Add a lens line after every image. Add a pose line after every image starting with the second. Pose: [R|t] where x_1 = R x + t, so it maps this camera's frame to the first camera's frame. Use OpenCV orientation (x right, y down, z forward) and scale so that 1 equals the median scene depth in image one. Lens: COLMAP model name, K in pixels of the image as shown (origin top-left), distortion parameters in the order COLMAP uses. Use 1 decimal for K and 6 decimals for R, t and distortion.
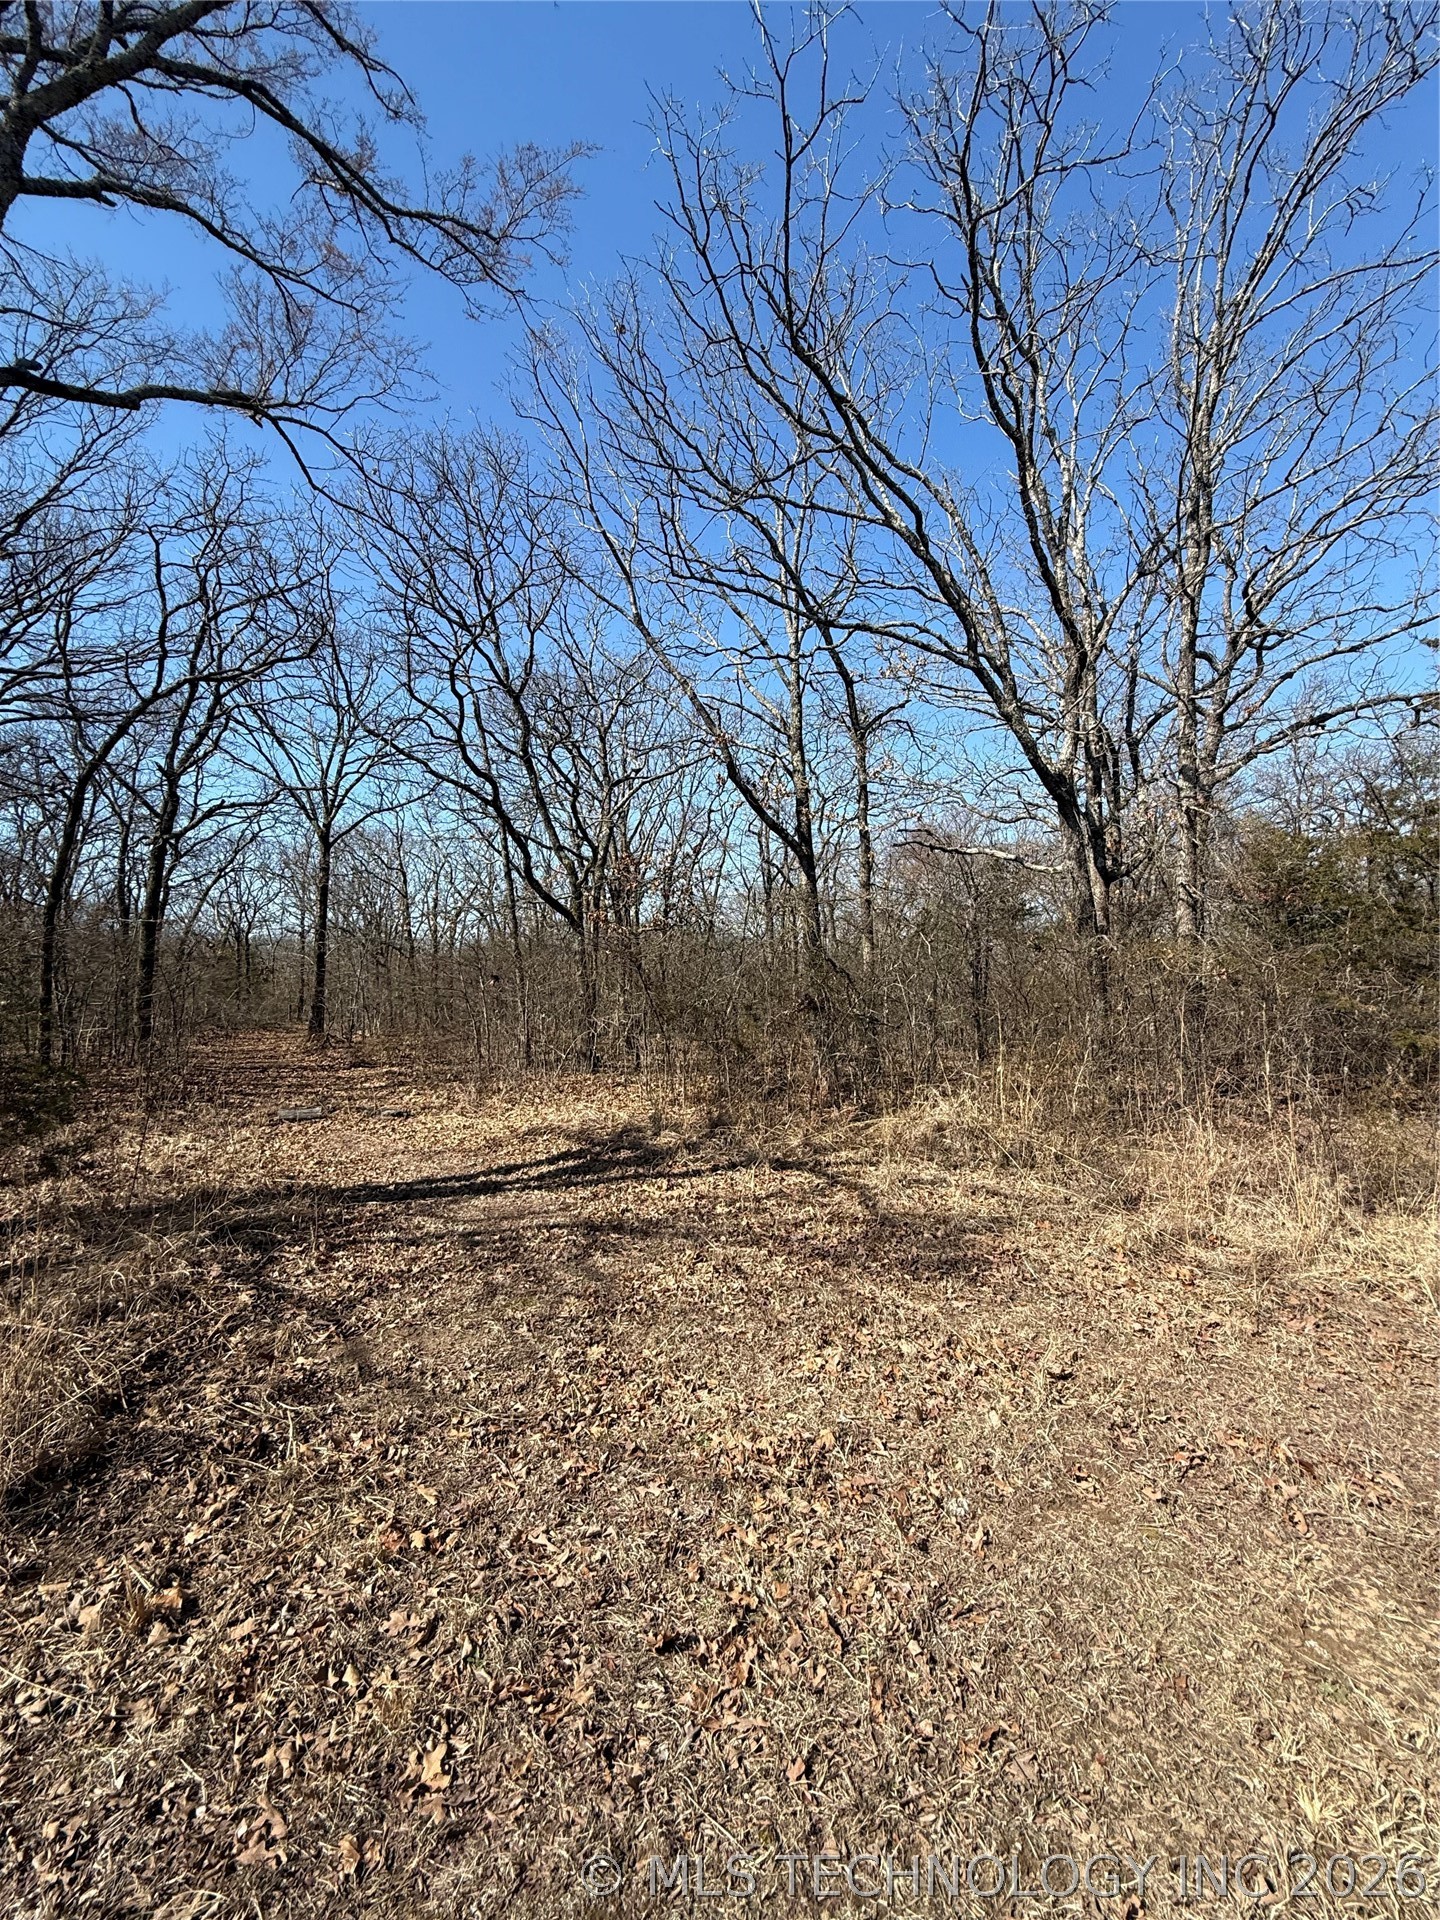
lens RADIAL K [[761.2, 0, 723.3], [0, 761.2, 952.3], [0, 0, 1]] dist [-0.001449, -0.000007]
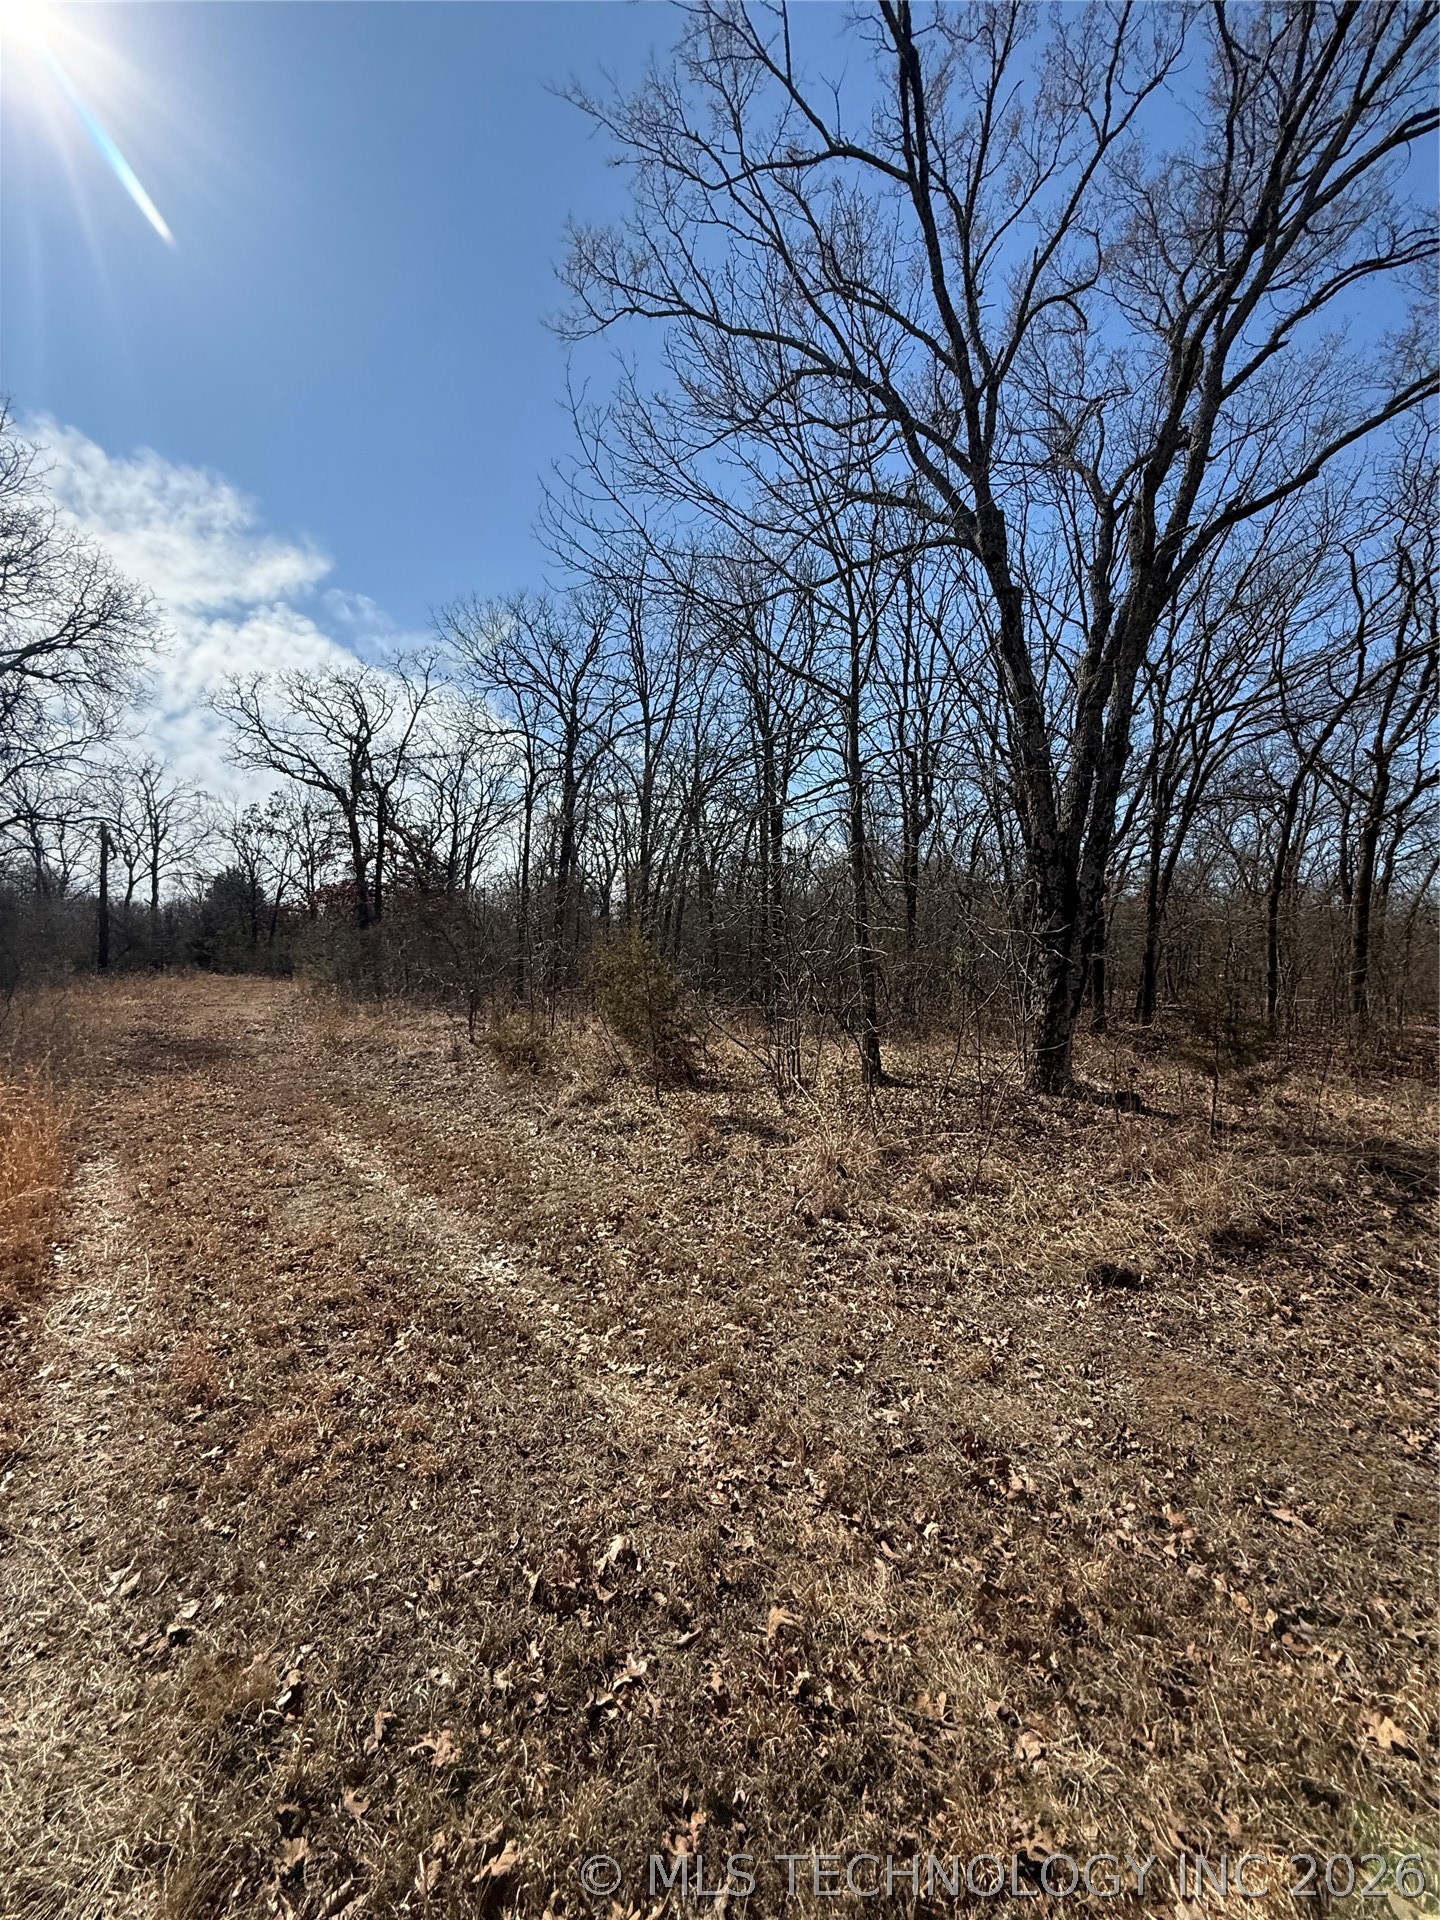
lens RADIAL K [[762.6, 0, 720.0], [0, 762.6, 960.0], [0, 0, 1]] dist [-0.001884, -0.000270]
pose [[0.202110, 0.007100, -0.979337, 0.219694], [0.035034, 0.999281, 0.014475, -0.014431], [0.978736, -0.037236, 0.201716, -0.186006]]
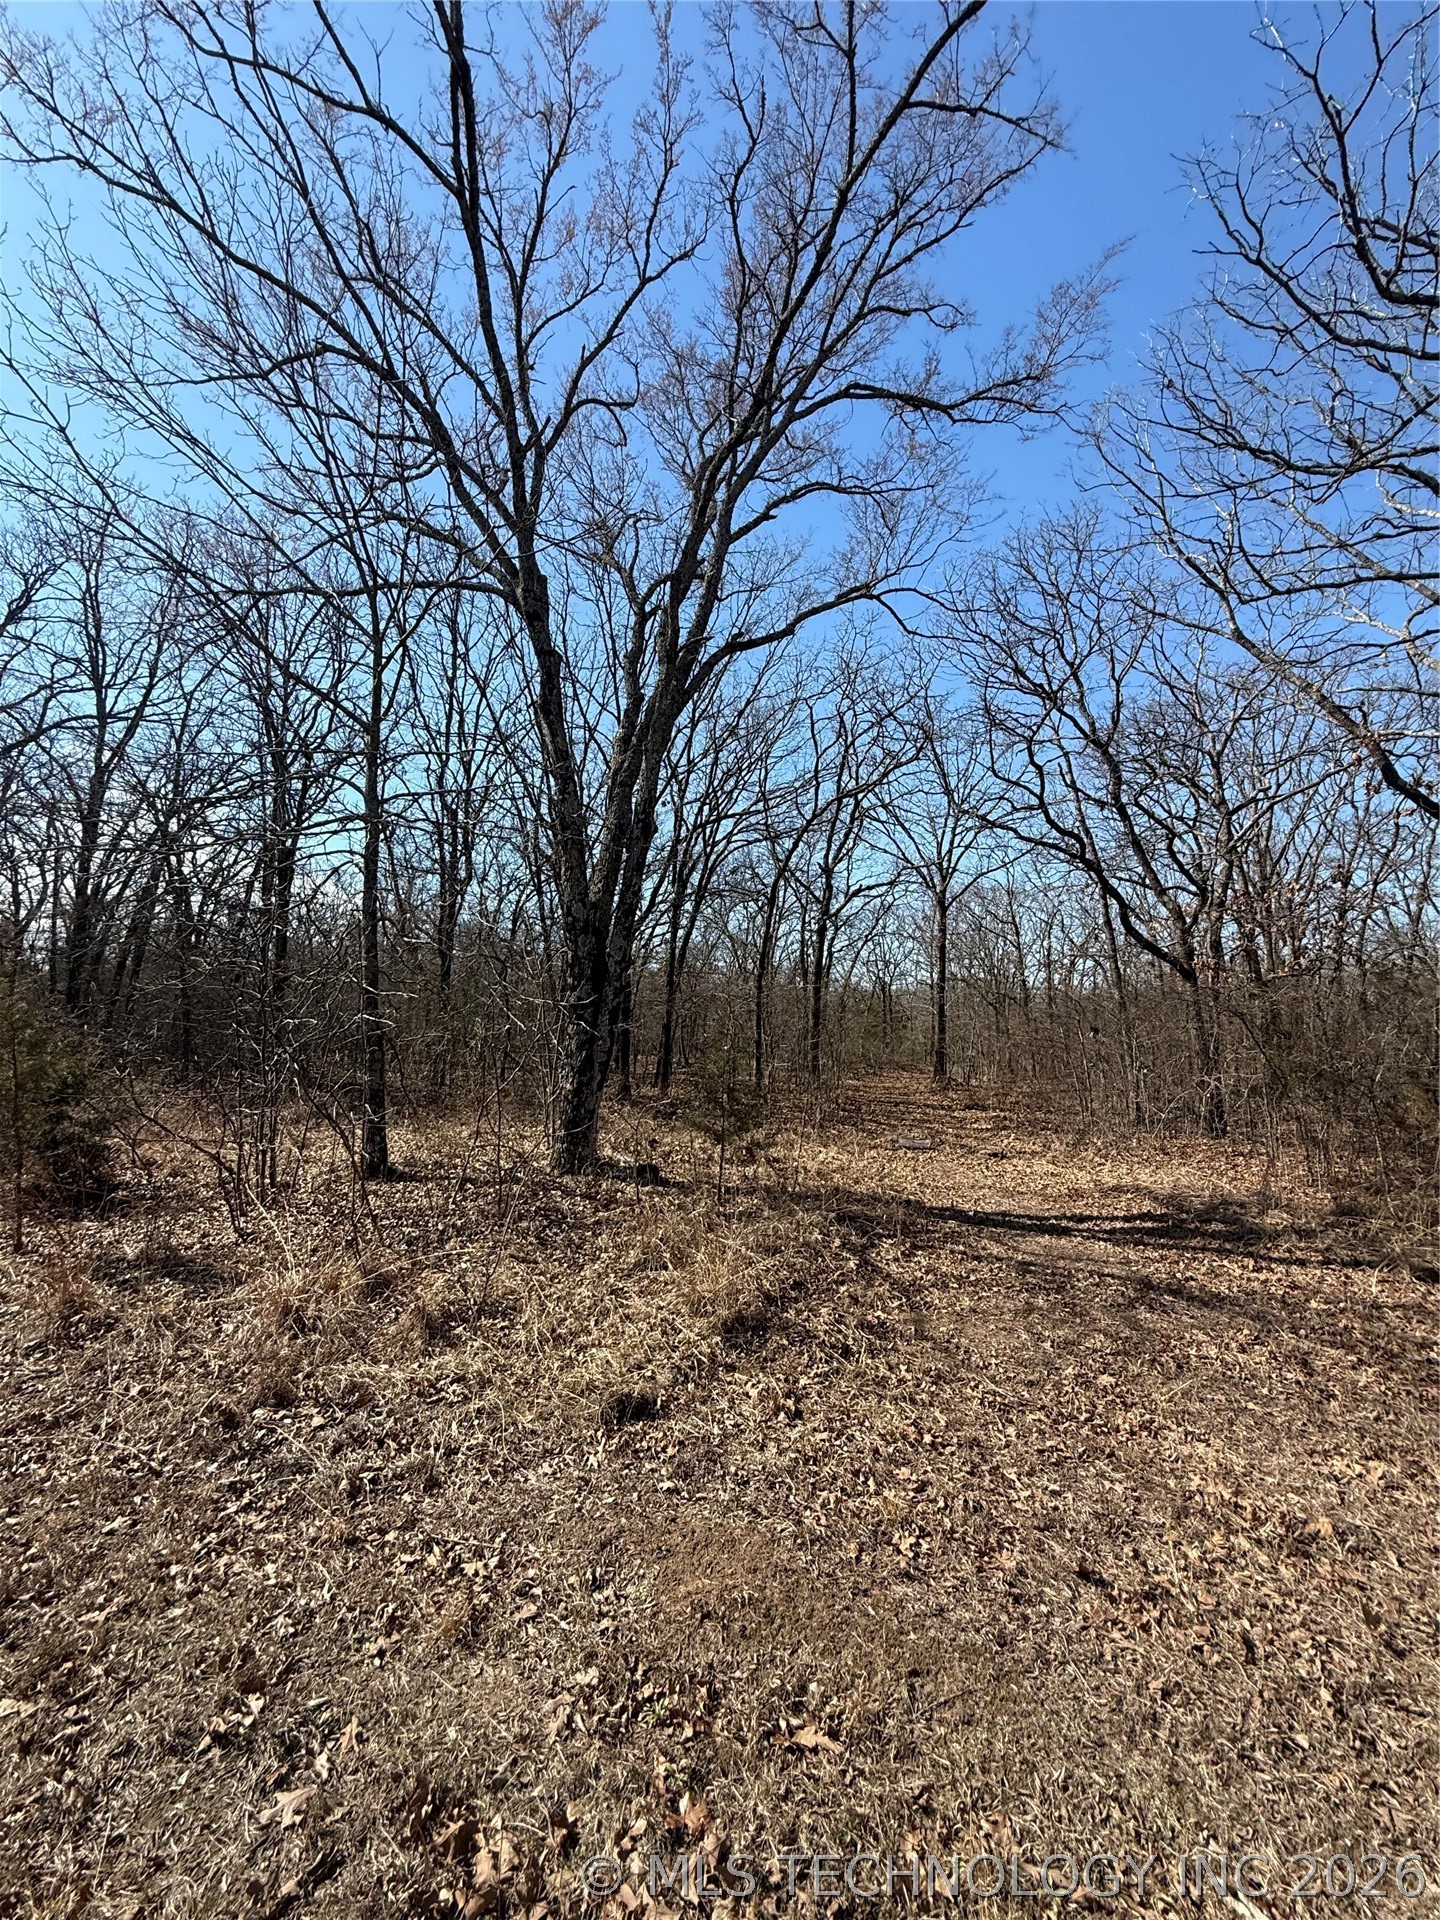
lens RADIAL K [[761.2, 0, 723.3], [0, 761.2, 952.3], [0, 0, 1]] dist [-0.001449, -0.000007]
pose [[0.710339, -0.057010, -0.701548, 0.127802], [0.014488, 0.997688, -0.066405, -0.019123], [0.703711, 0.037006, 0.709522, -0.108983]]
